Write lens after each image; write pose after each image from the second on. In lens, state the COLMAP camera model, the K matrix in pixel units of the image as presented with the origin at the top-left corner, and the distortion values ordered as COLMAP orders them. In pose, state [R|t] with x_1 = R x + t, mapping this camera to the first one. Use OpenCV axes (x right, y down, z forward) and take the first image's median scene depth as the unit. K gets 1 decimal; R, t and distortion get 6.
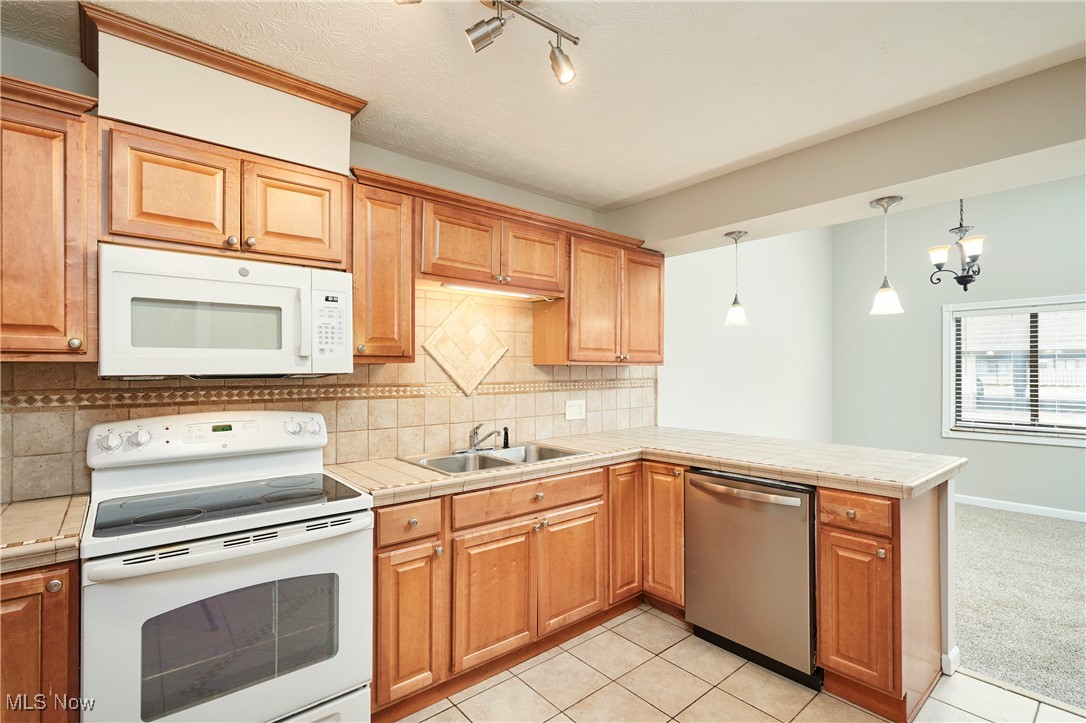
lens RADIAL K [[501.4, 0, 544.0], [0, 501.4, 363.6], [0, 0, 1]] dist [0.001549, 0.000609]
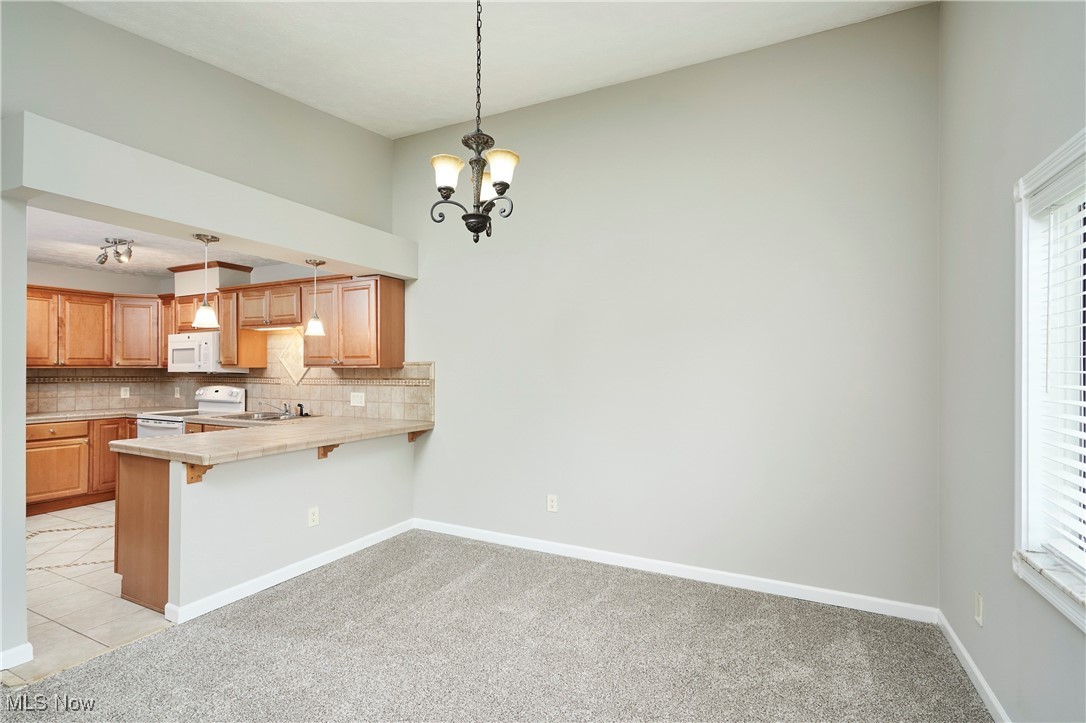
lens RADIAL K [[501.4, 0, 544.1], [0, 501.4, 366.9], [0, 0, 1]] dist [0.001549, 0.000609]
pose [[0.405412, -0.004415, -0.914123, 2.192863], [0.010043, 0.999949, -0.000375, 0.009934], [0.914079, -0.009028, 0.405436, 1.272315]]
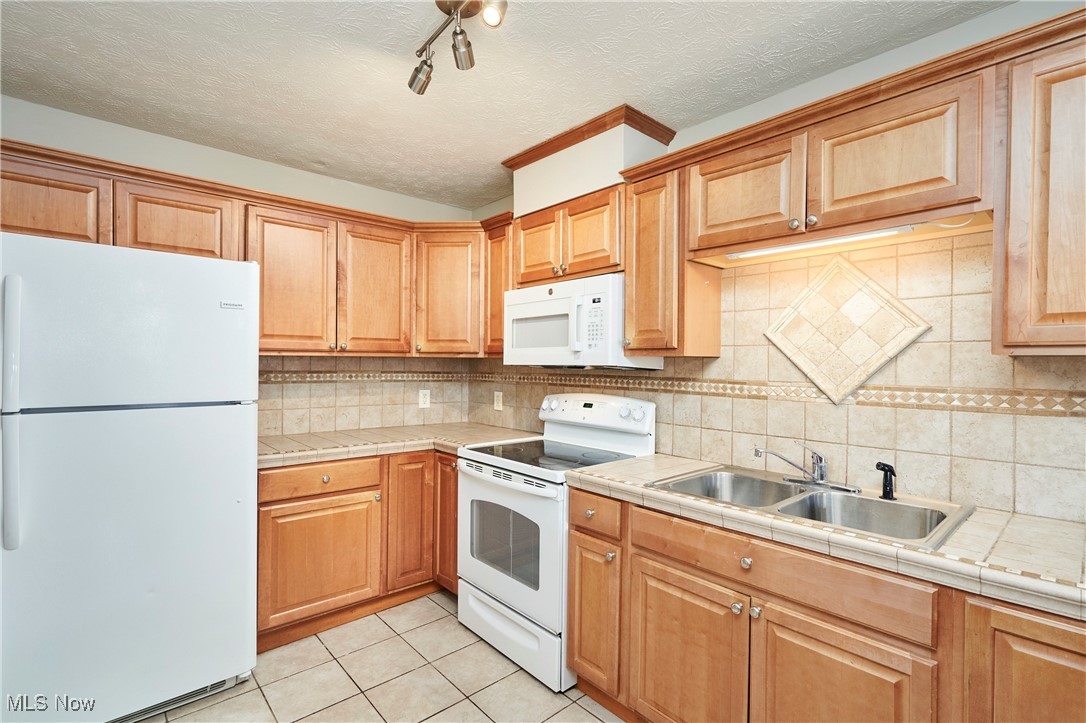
lens RADIAL K [[501.4, 0, 545.1], [0, 501.4, 365.4], [0, 0, 1]] dist [0.001549, 0.000609]
pose [[0.037340, 0.005751, -0.999286, 0.588019], [0.001686, 0.999982, 0.005818, 0.009908], [0.999301, -0.001902, 0.037330, 0.691440]]
